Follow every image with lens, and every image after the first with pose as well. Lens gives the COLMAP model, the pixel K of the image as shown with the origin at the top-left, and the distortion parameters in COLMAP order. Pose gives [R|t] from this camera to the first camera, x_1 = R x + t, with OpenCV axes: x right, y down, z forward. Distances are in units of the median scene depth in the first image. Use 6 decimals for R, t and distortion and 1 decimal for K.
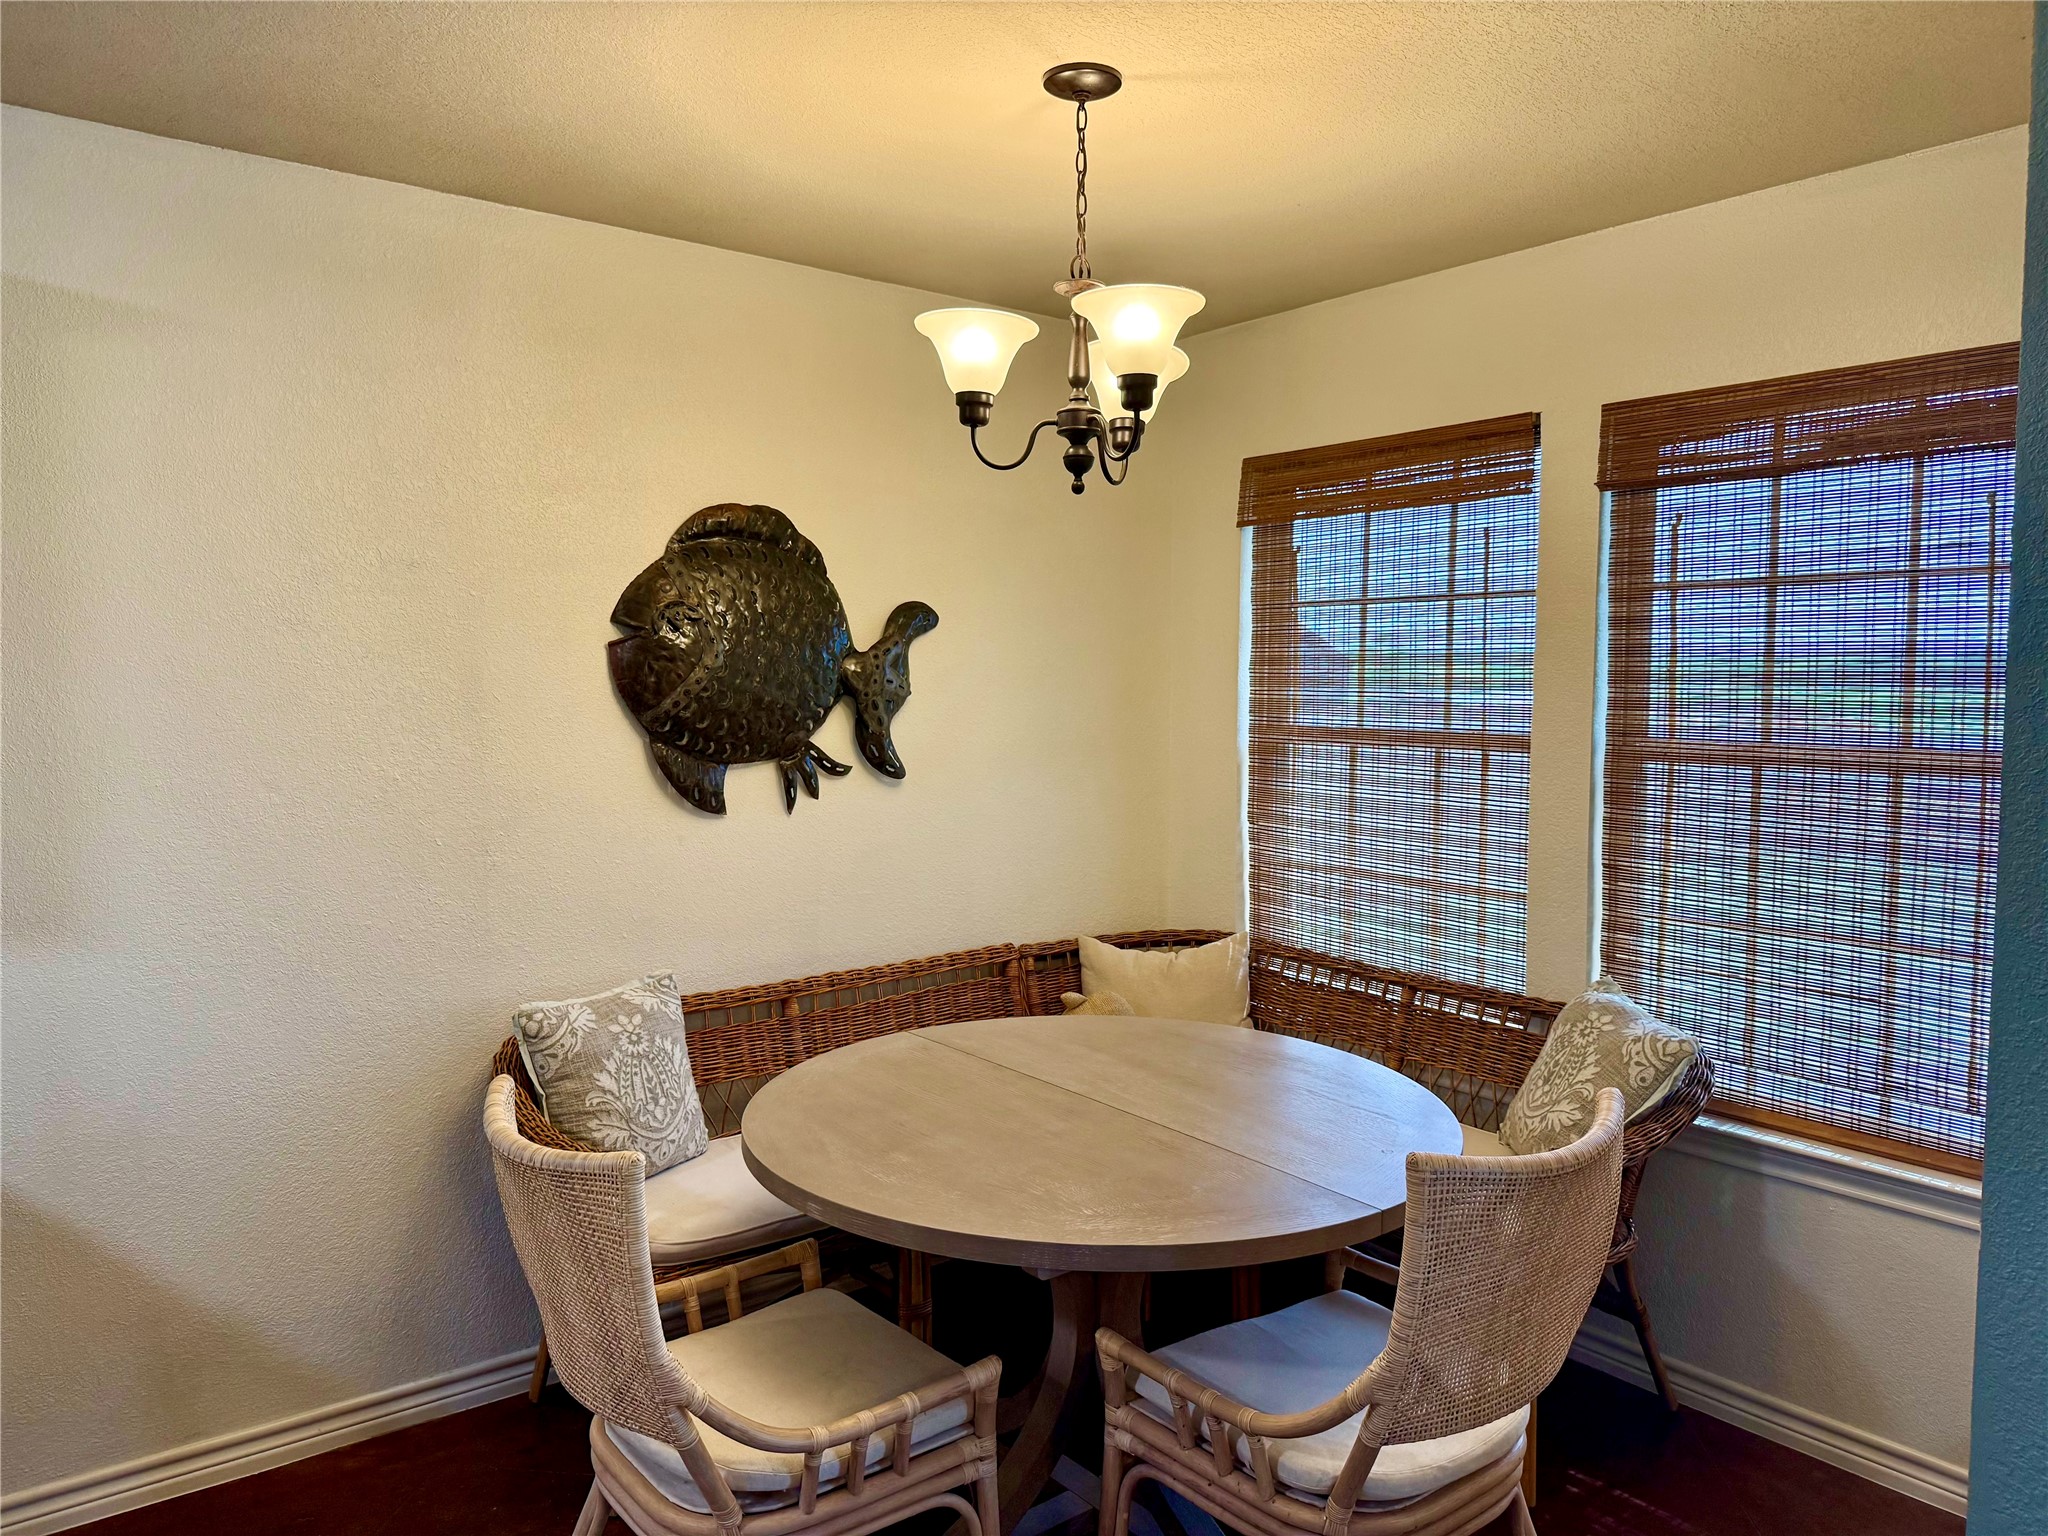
lens RADIAL K [[1450.5, 0, 1026.8], [0, 1450.5, 764.1], [0, 0, 1]] dist [0.054200, -0.060296]
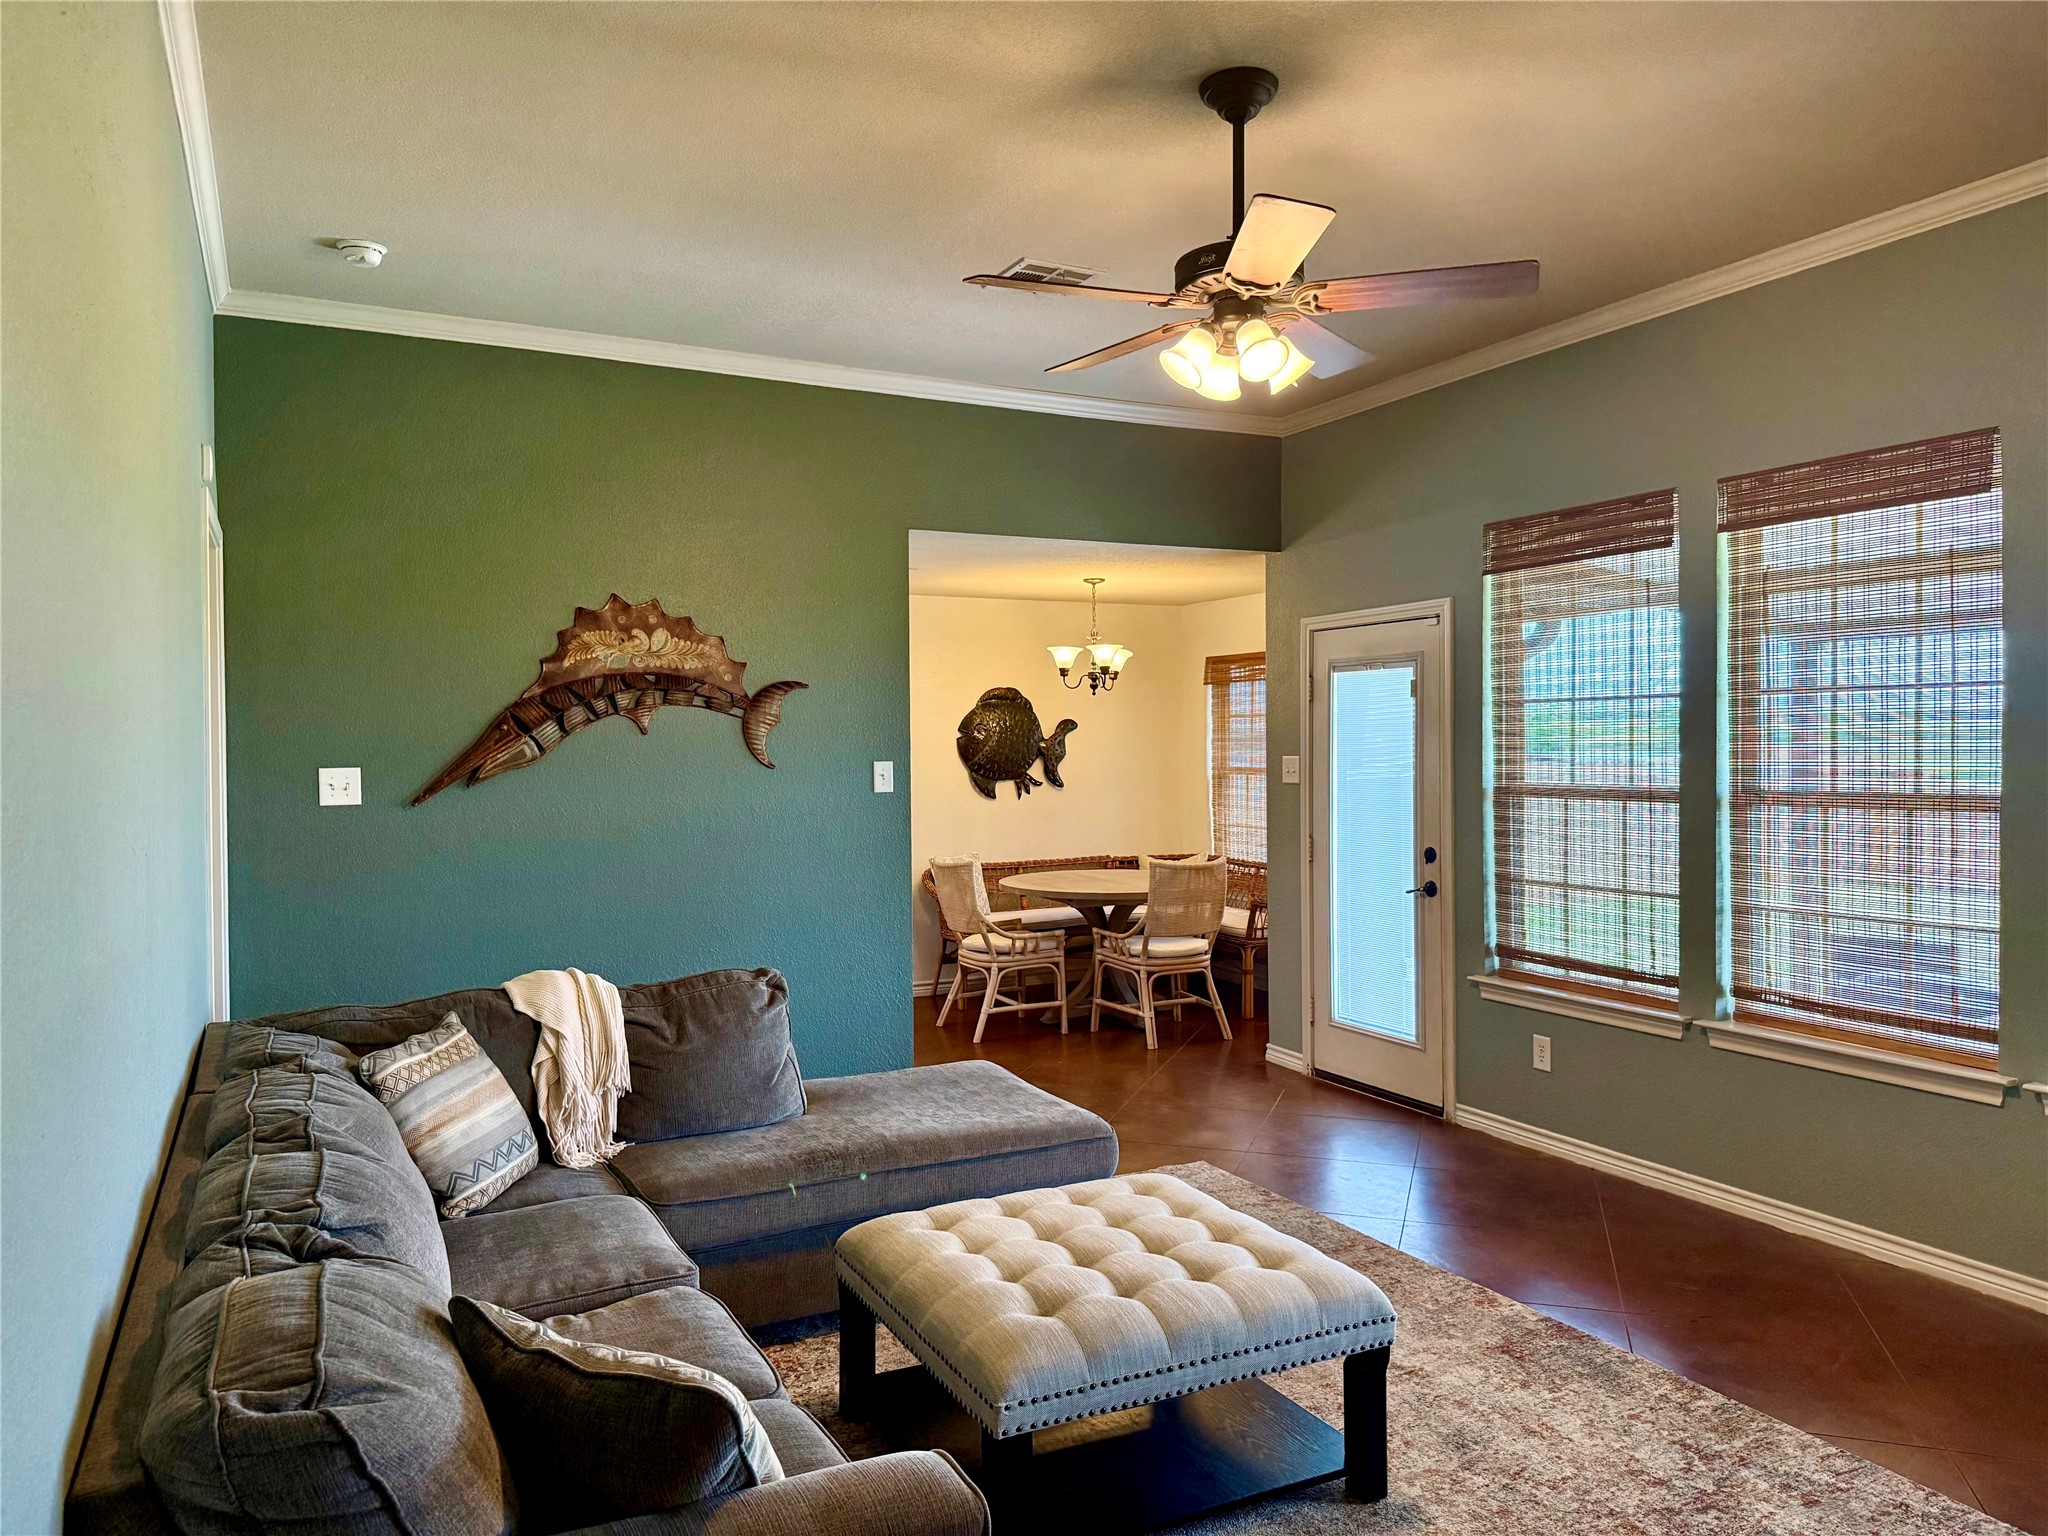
lens RADIAL K [[1450.5, 0, 1028.7], [0, 1450.5, 765.4], [0, 0, 1]] dist [0.054200, -0.060296]
pose [[0.981042, -0.007611, -0.193644, 0.372396], [-0.001083, 0.998998, -0.044748, 0.090622], [0.193790, 0.044110, 0.980051, -1.625294]]
